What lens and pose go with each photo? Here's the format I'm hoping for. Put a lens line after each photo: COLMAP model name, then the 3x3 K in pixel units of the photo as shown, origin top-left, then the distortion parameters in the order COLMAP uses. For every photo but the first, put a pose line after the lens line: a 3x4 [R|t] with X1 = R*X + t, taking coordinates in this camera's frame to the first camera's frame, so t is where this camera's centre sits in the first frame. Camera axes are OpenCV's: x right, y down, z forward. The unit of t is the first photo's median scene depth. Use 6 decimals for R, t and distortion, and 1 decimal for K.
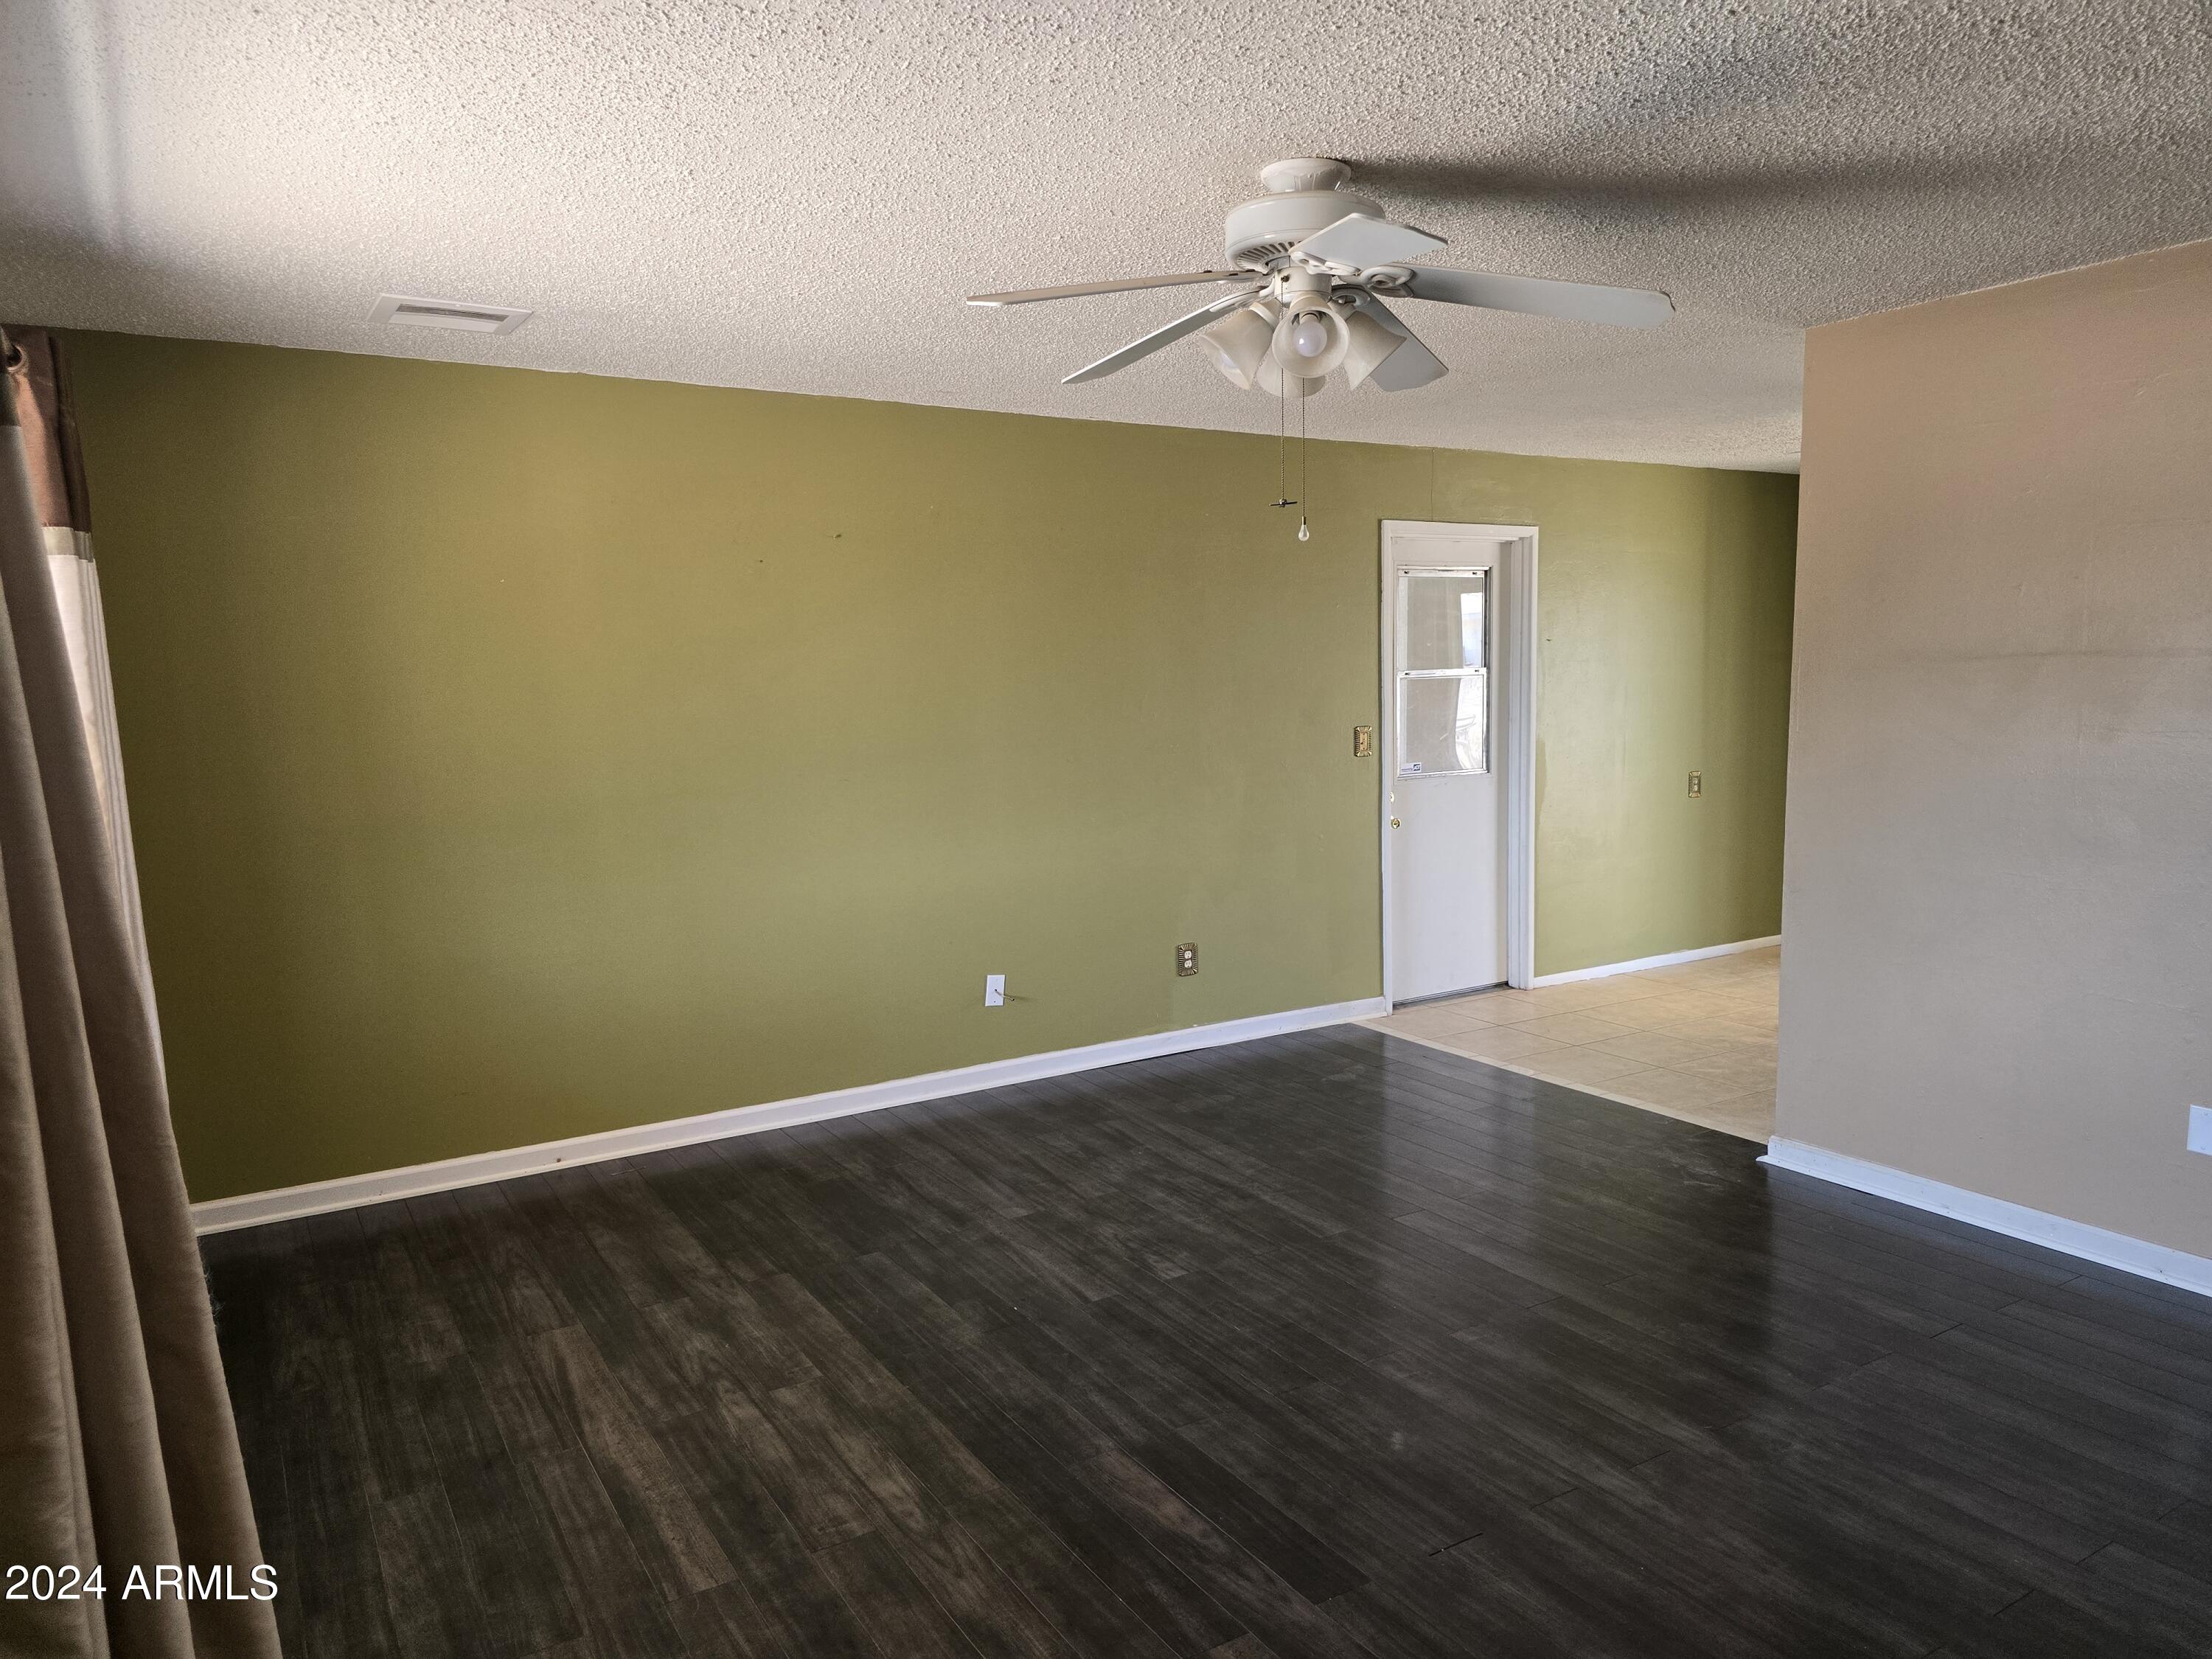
lens RADIAL K [[1483.4, 0, 1121.3], [0, 1483.4, 829.2], [0, 0, 1]] dist [0.066914, -0.058299]
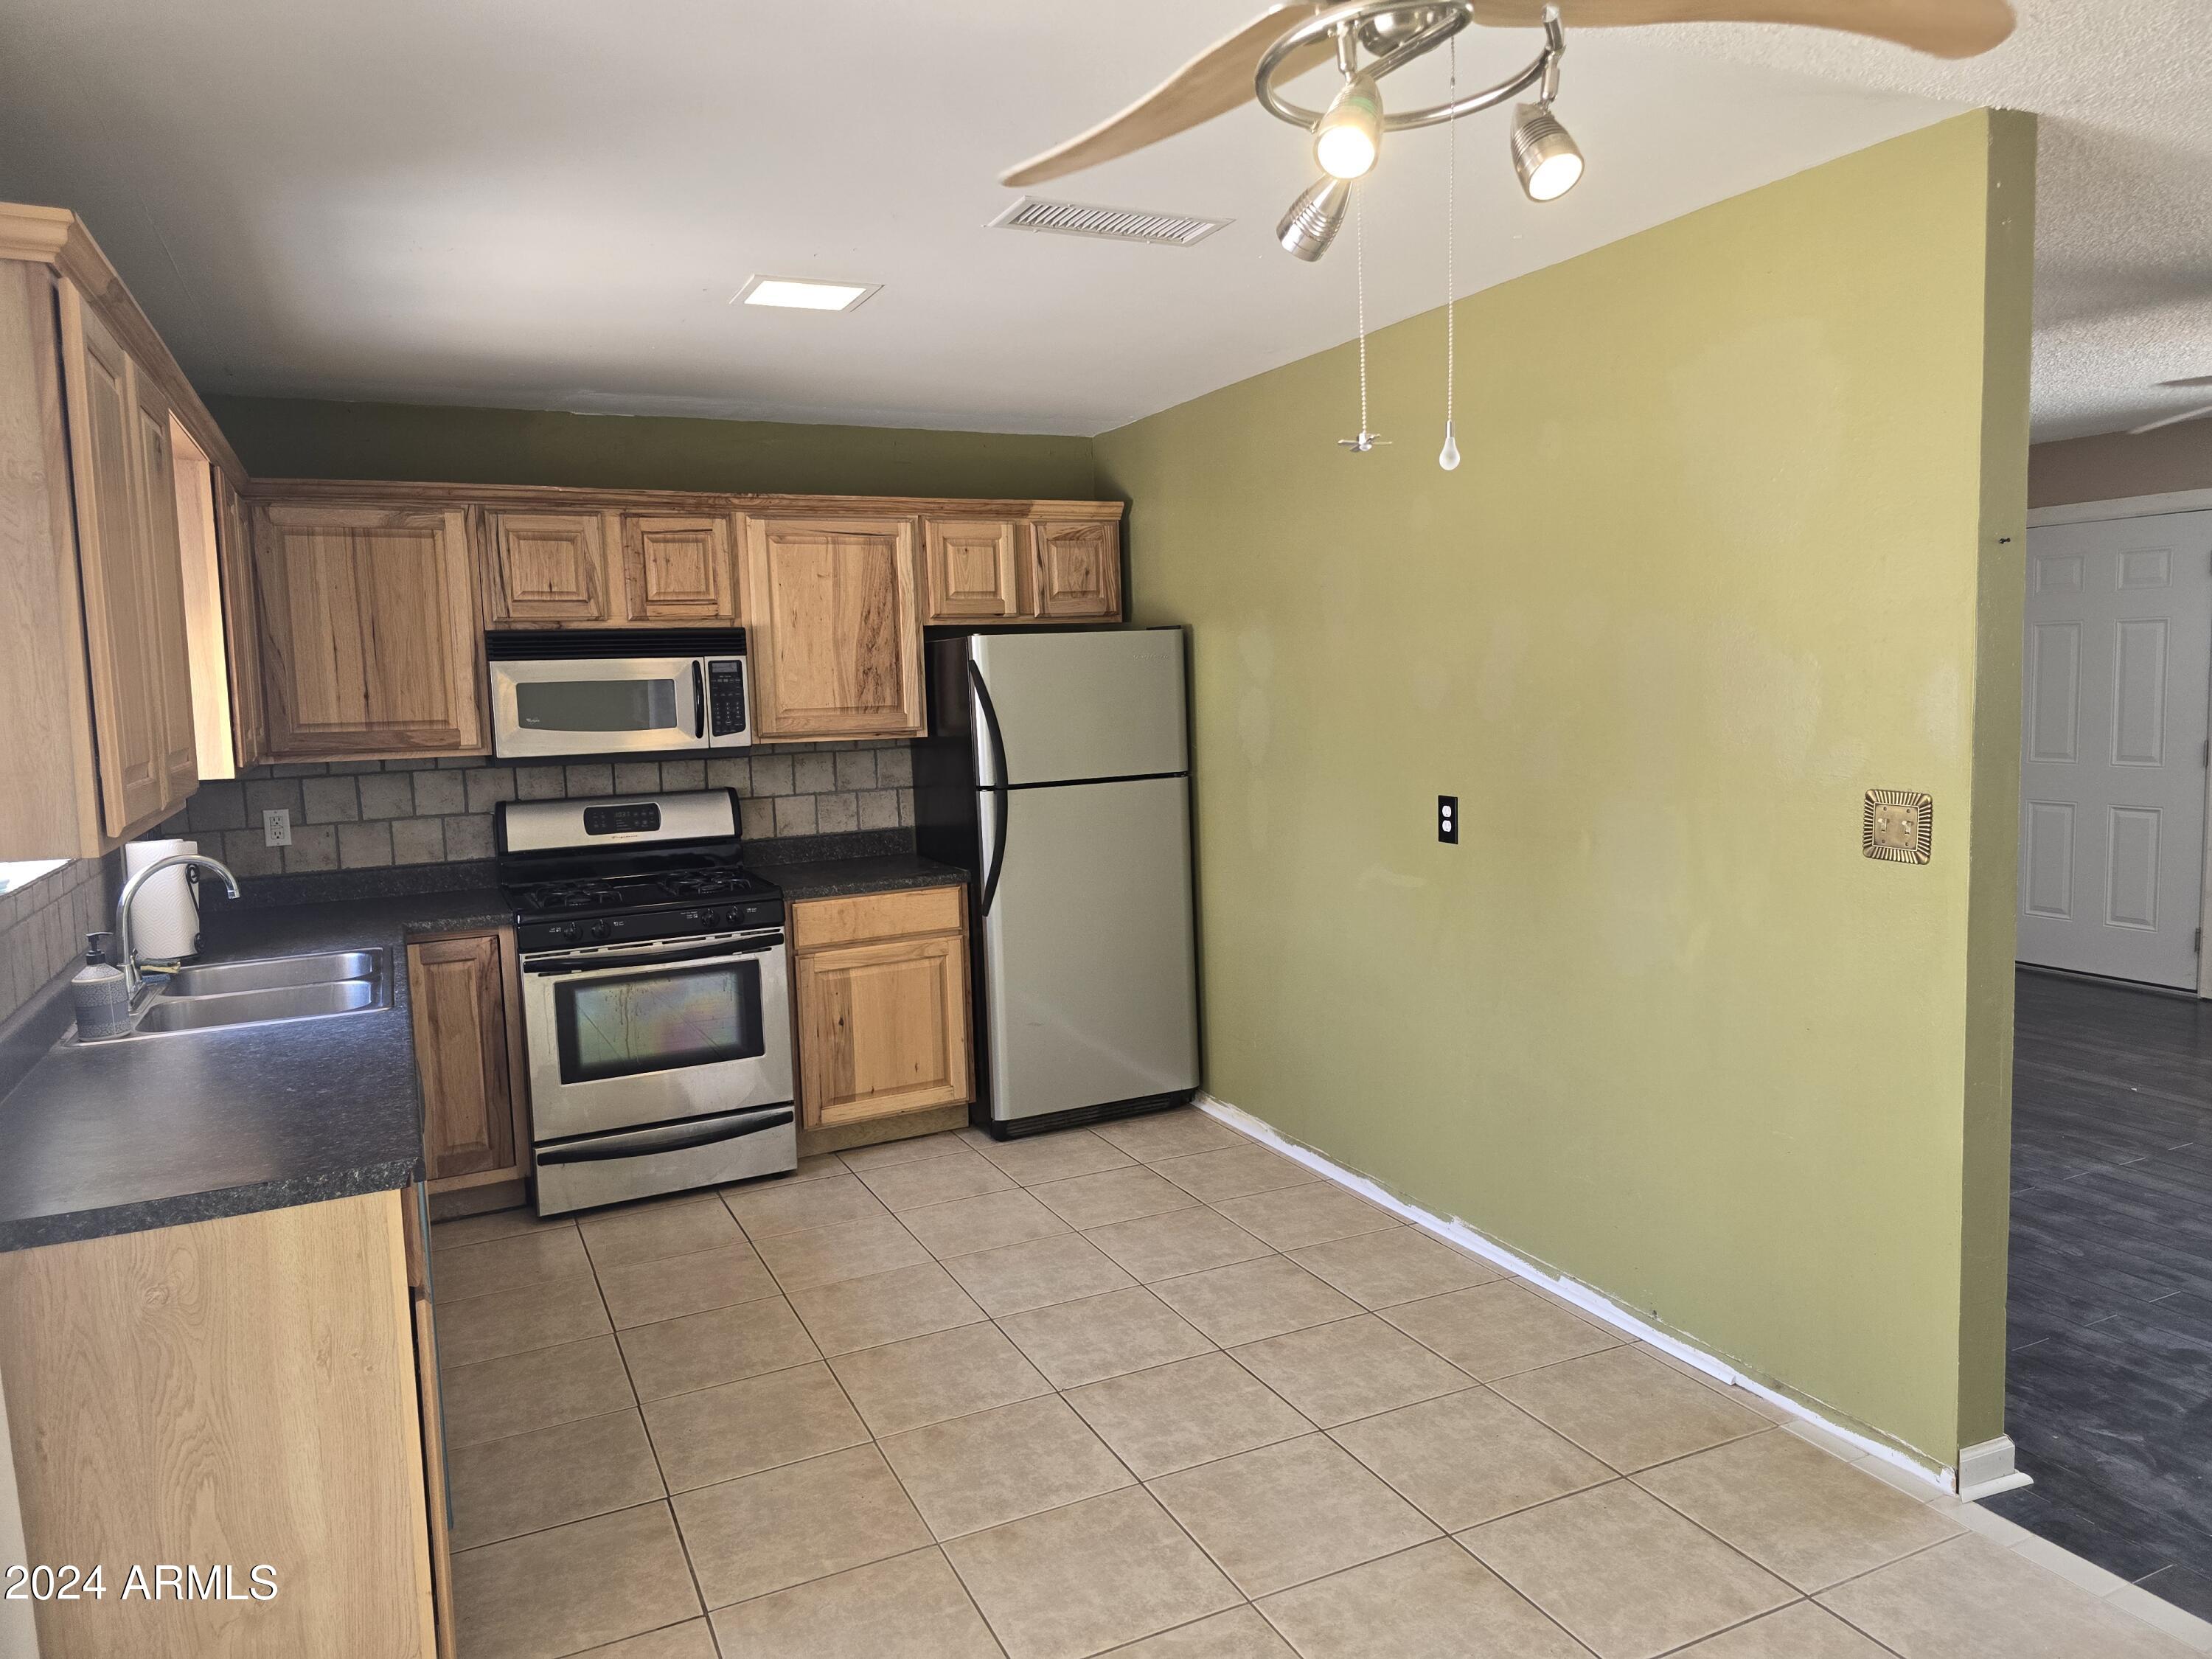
lens RADIAL K [[1474.4, 0, 1106.0], [0, 1474.4, 829.5], [0, 0, 1]] dist [0.063779, -0.078594]
pose [[-0.992661, 0.040423, 0.113970, 0.877845], [0.063657, 0.975997, 0.208274, -0.228334], [-0.102816, 0.214000, -0.971408, 1.925111]]
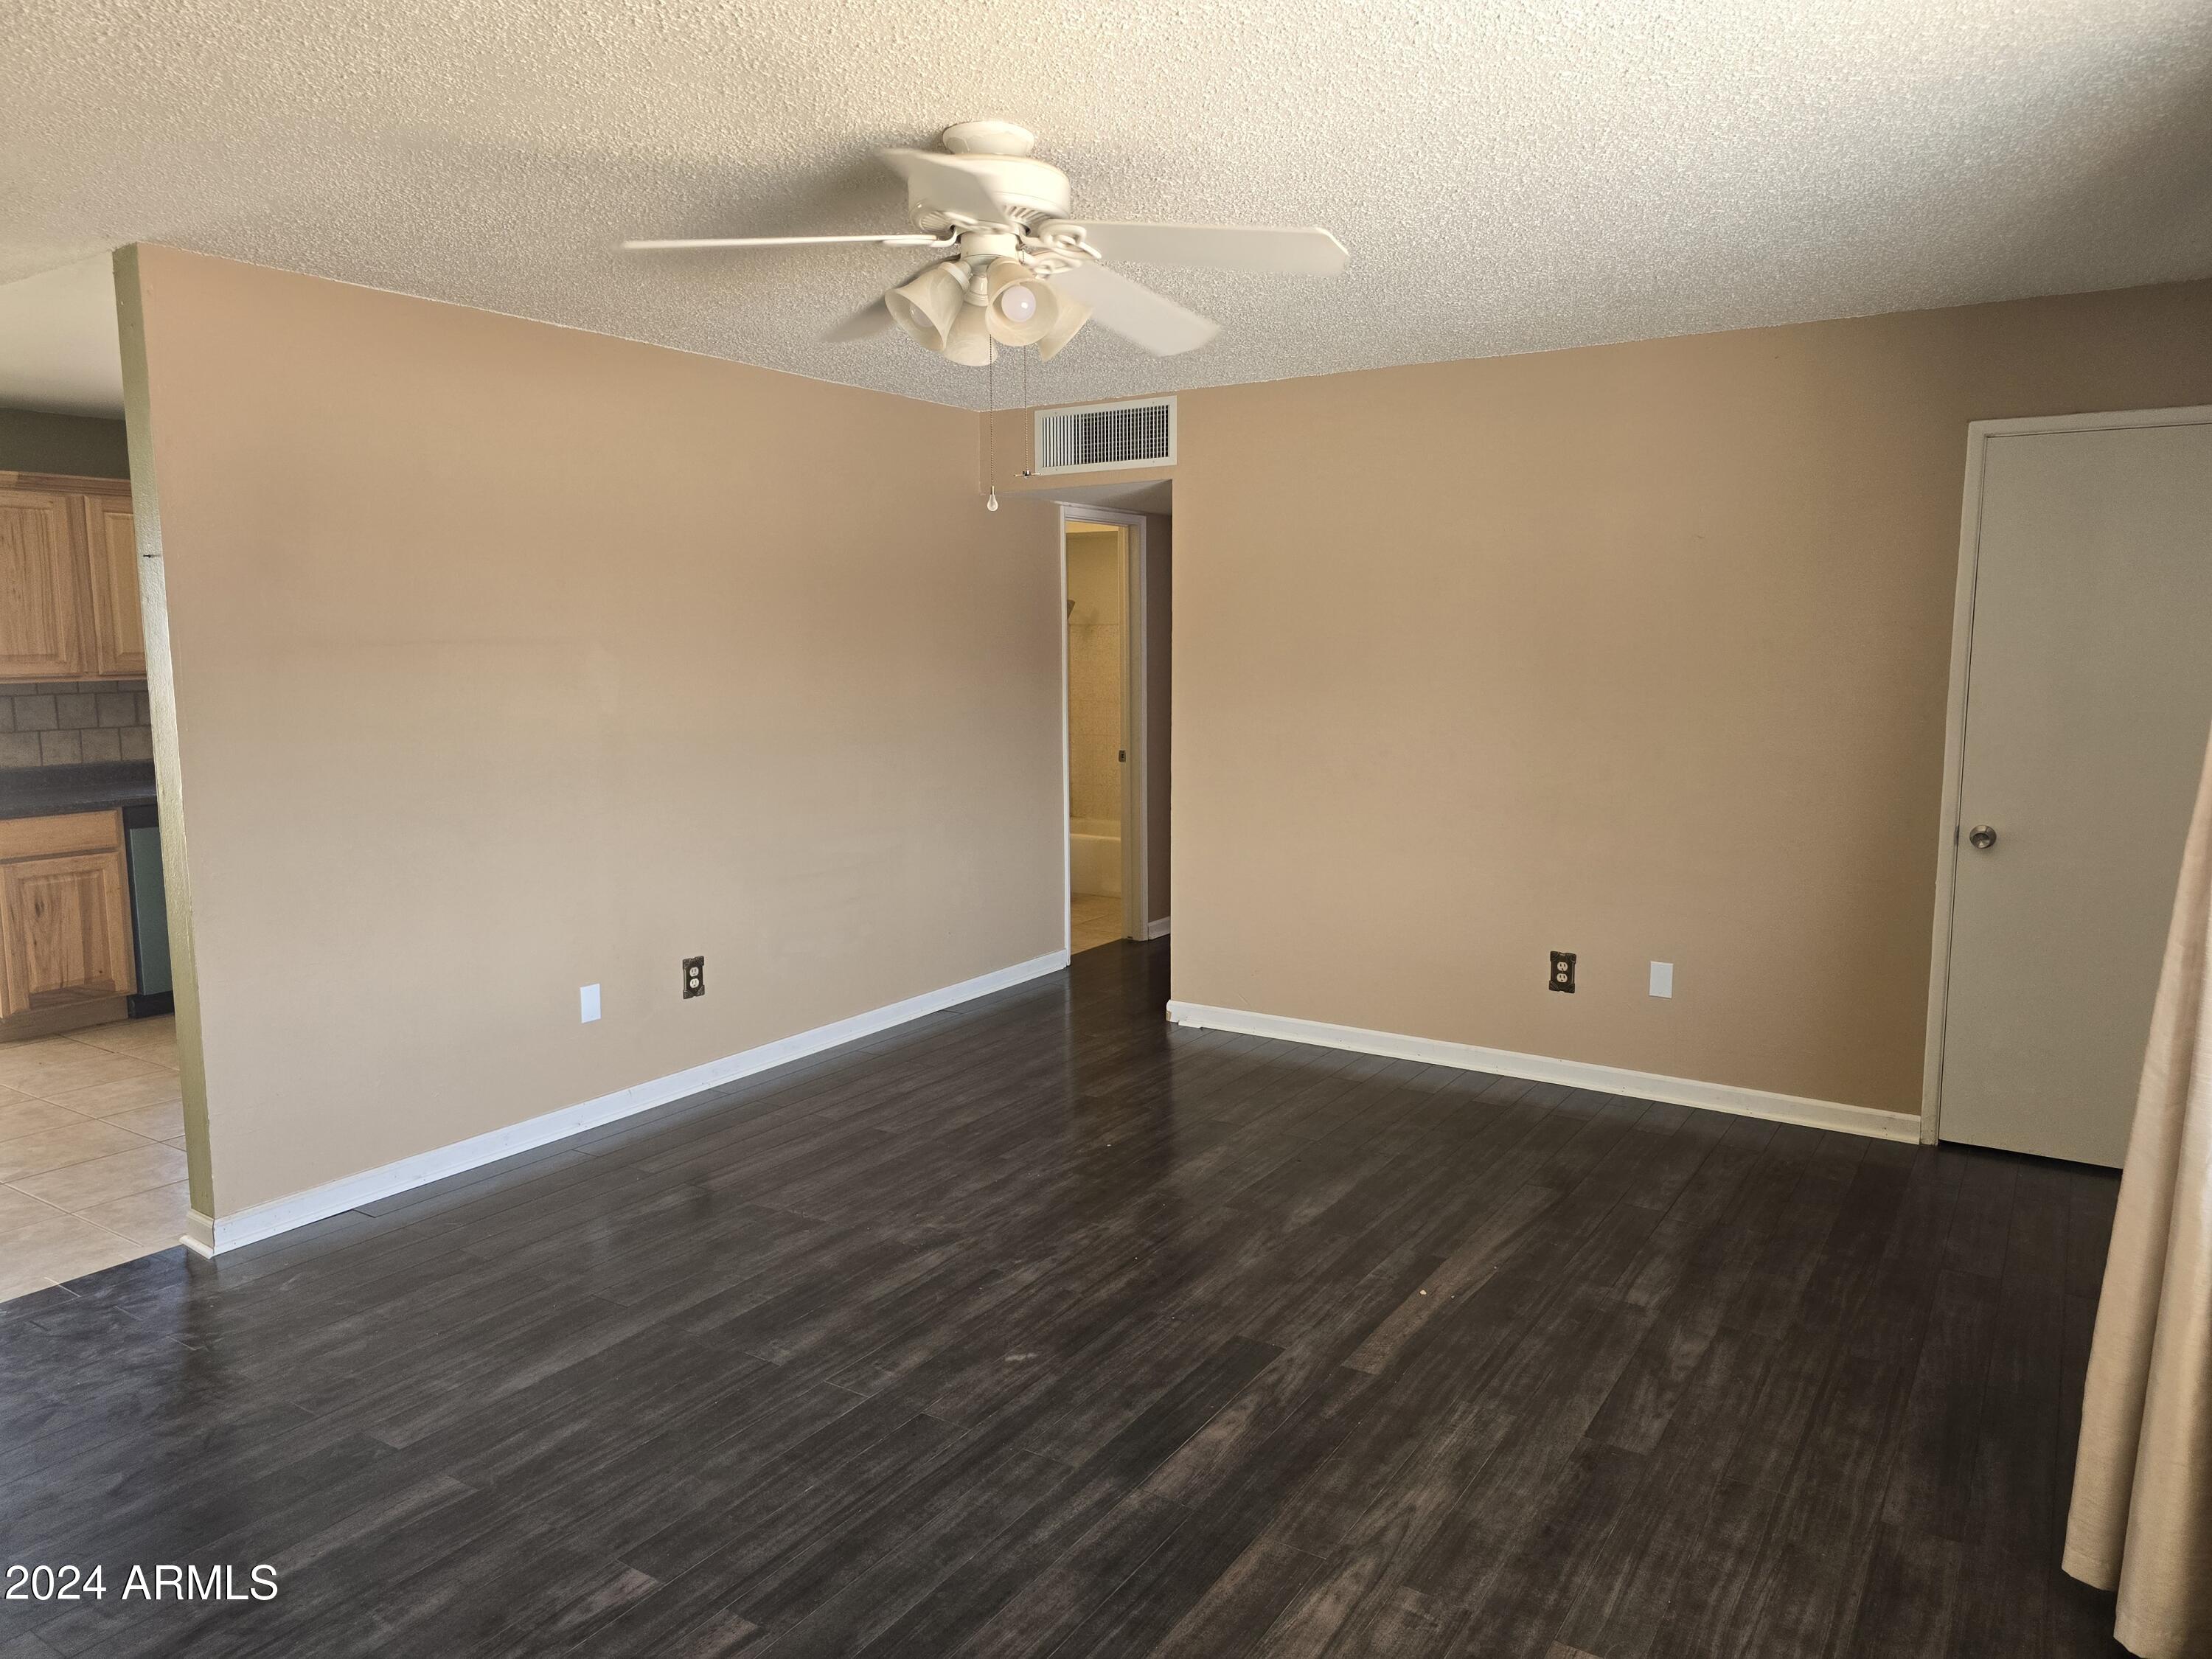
lens RADIAL K [[1483.4, 0, 1121.3], [0, 1483.4, 829.2], [0, 0, 1]] dist [0.066914, -0.058299]
pose [[-0.428653, -0.098438, 0.898090, -0.626996], [0.108558, 0.981233, 0.159365, -0.107013], [-0.896923, 0.165808, -0.409922, 1.050968]]
